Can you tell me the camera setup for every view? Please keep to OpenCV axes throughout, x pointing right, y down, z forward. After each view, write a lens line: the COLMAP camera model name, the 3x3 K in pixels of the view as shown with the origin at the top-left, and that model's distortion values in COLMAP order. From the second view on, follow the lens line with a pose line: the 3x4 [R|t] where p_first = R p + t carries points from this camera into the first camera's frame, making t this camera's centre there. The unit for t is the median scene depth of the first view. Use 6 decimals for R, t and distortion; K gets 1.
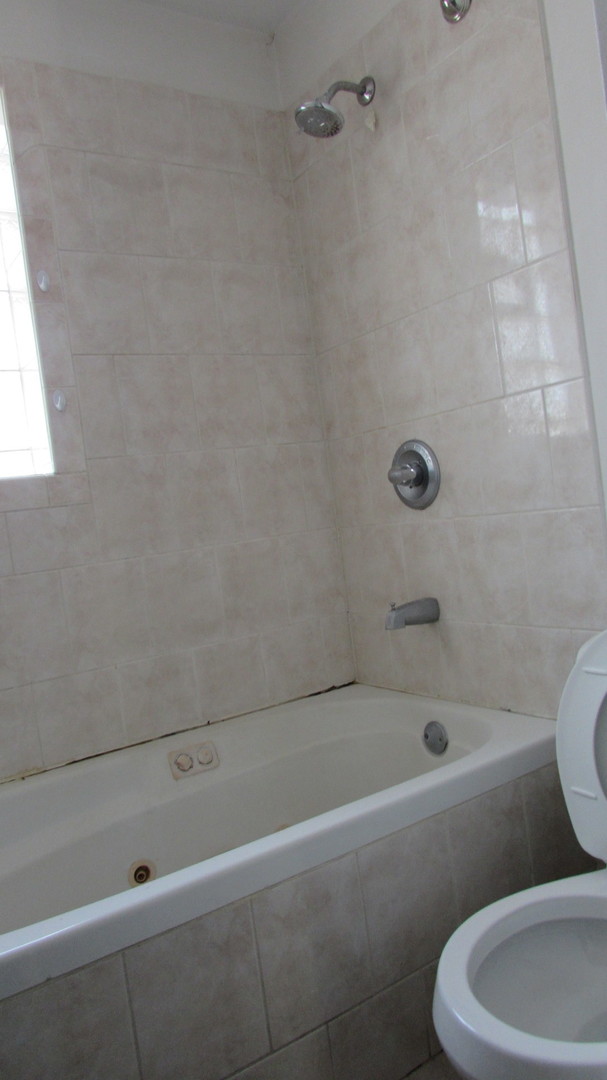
lens RADIAL K [[764.5, 0, 308.7], [0, 764.5, 535.3], [0, 0, 1]] dist [-0.035615, 0.003500]
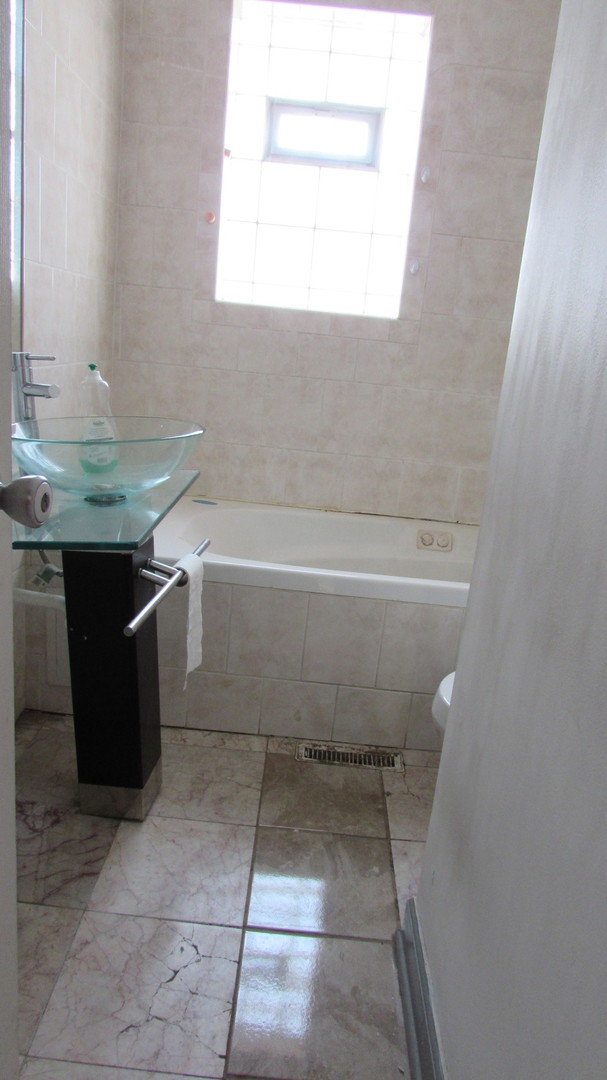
lens RADIAL K [[764.5, 0, 299.3], [0, 764.5, 543.2], [0, 0, 1]] dist [-0.035615, 0.003500]
pose [[0.796717, 0.343831, -0.497013, 0.364425], [-0.218046, 0.930536, 0.294210, -0.067286], [0.563647, -0.126030, 0.816345, -0.315726]]
